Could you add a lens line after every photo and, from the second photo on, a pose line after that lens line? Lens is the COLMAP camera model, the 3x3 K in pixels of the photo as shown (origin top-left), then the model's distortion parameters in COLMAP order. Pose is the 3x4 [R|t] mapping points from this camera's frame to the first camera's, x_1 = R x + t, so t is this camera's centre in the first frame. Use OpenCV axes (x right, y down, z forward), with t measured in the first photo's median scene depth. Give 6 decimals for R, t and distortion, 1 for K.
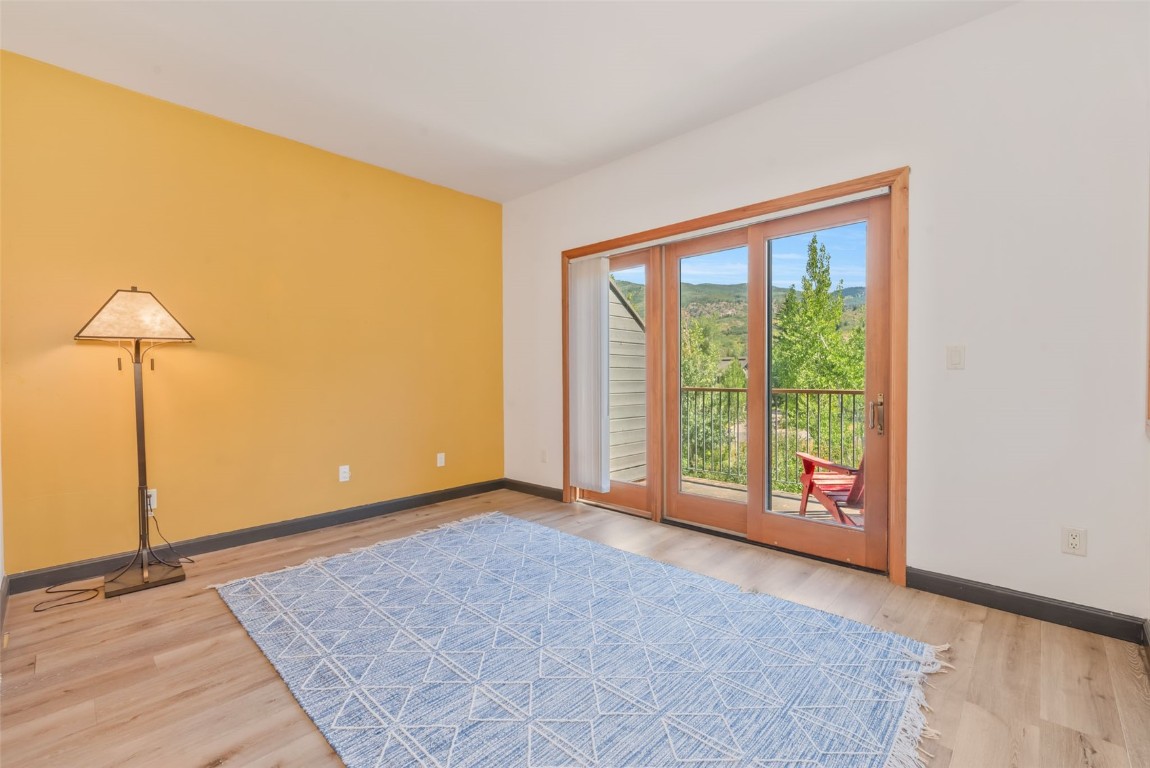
lens RADIAL K [[497.1, 0, 575.8], [0, 497.1, 400.9], [0, 0, 1]] dist [0.003633, -0.000012]
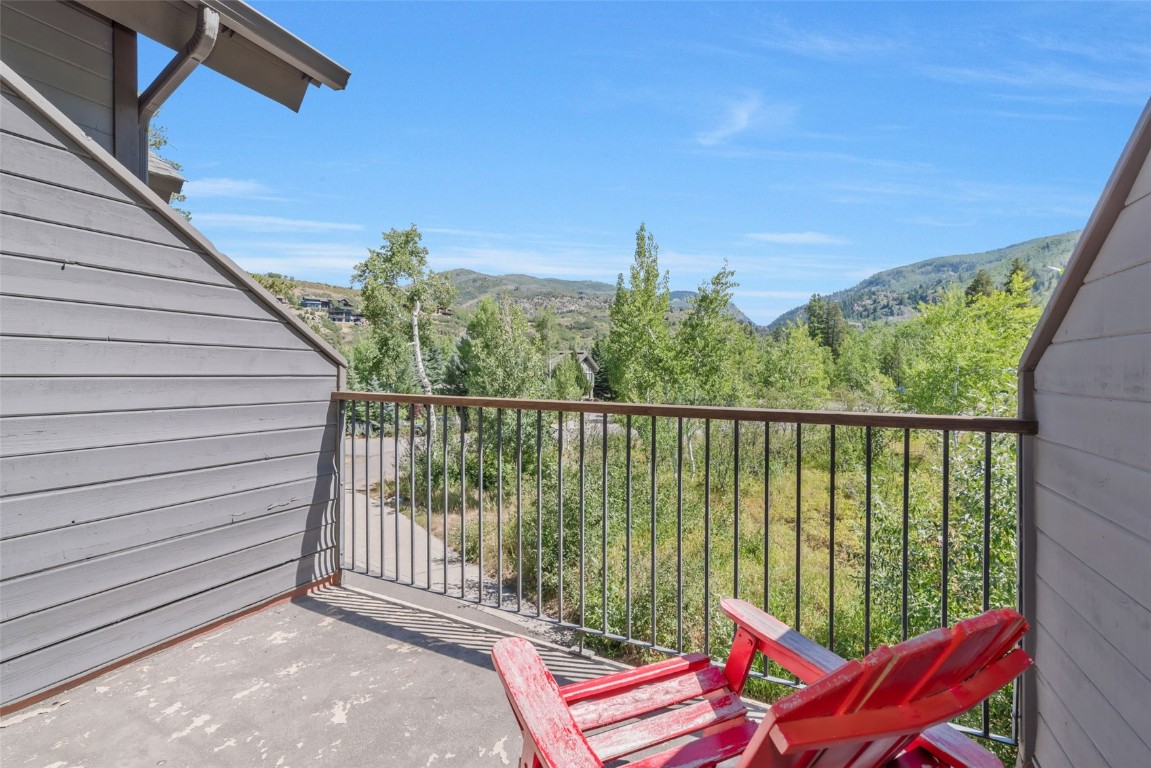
lens RADIAL K [[497.5, 0, 574.9], [0, 497.5, 378.1], [0, 0, 1]] dist [0.003633, -0.000012]
pose [[0.955762, 0.008245, 0.294027, 0.081725], [0.000914, 0.999519, -0.030998, -0.007306], [-0.294141, 0.029896, 0.955294, 0.143269]]
